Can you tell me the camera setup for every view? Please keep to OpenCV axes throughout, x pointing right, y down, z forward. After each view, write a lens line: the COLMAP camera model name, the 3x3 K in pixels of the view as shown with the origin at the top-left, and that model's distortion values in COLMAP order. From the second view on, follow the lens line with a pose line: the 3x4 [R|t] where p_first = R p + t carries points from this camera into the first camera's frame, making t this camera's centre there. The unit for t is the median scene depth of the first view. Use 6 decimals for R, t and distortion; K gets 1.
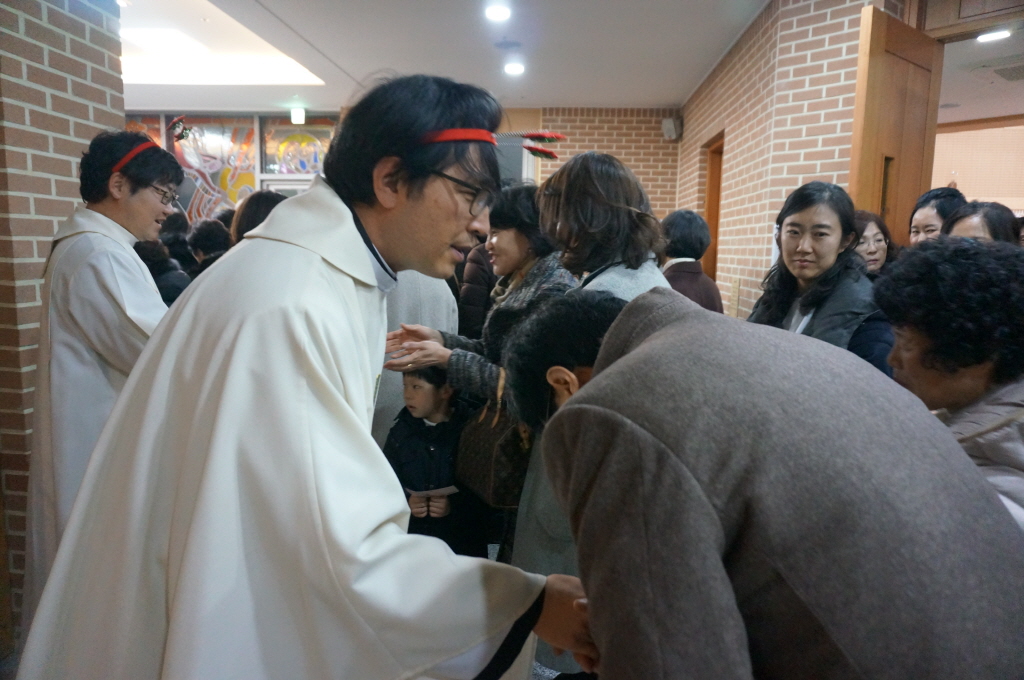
lens RADIAL K [[722.3, 0, 512.1], [0, 722.3, 336.1], [0, 0, 1]] dist [-0.007060, 0.000467]
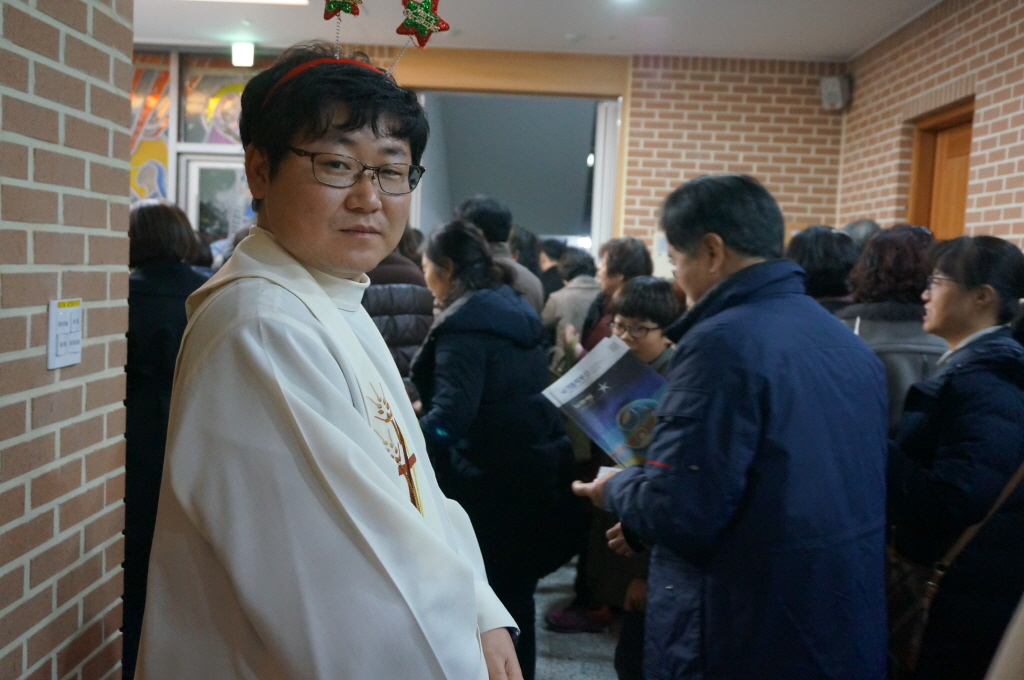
lens RADIAL K [[1035.3, 0, 511.5], [0, 1035.3, 343.2], [0, 0, 1]] dist [0.022797, 0.000000]
pose [[0.998423, 0.018627, 0.052964, -0.111646], [-0.016533, 0.999075, -0.039703, -0.020344], [-0.053654, 0.038764, 0.997807, 0.091571]]
